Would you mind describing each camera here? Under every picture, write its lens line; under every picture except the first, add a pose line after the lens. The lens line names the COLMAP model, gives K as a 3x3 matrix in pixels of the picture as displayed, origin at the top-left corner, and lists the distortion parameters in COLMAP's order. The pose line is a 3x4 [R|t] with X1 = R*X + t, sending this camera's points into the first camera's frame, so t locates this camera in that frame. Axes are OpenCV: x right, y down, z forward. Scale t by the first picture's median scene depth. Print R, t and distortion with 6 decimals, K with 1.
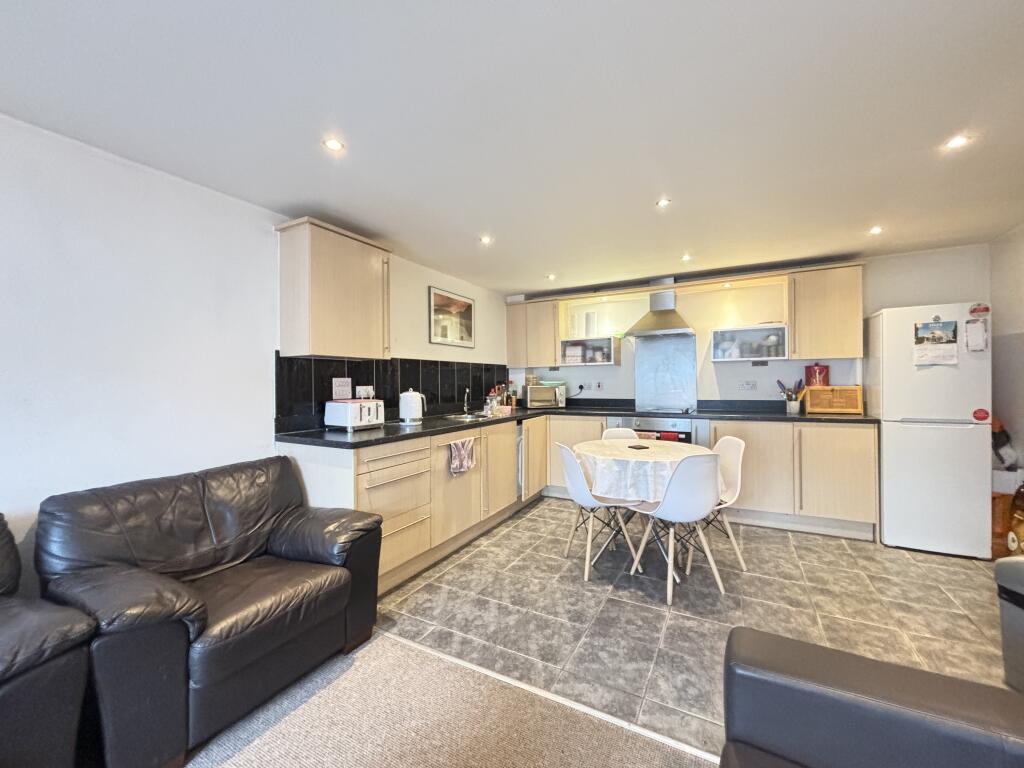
lens RADIAL K [[410.2, 0, 512.0], [0, 410.2, 384.0], [0, 0, 1]] dist [-0.000183, -0.000208]
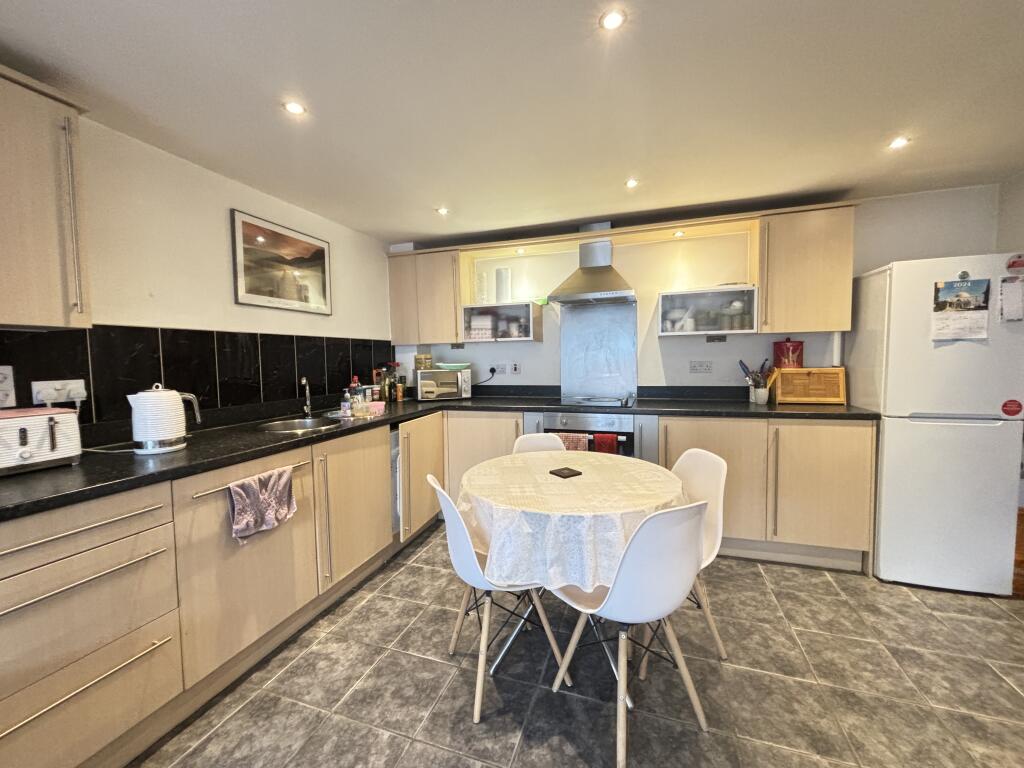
lens RADIAL K [[408.7, 0, 512.2], [0, 408.7, 386.3], [0, 0, 1]] dist [0.000931, 0.000003]
pose [[0.985255, -0.018701, 0.170065, 0.108667], [0.008138, 0.998006, 0.062599, -0.014162], [-0.170897, -0.060292, 0.983442, 0.356852]]
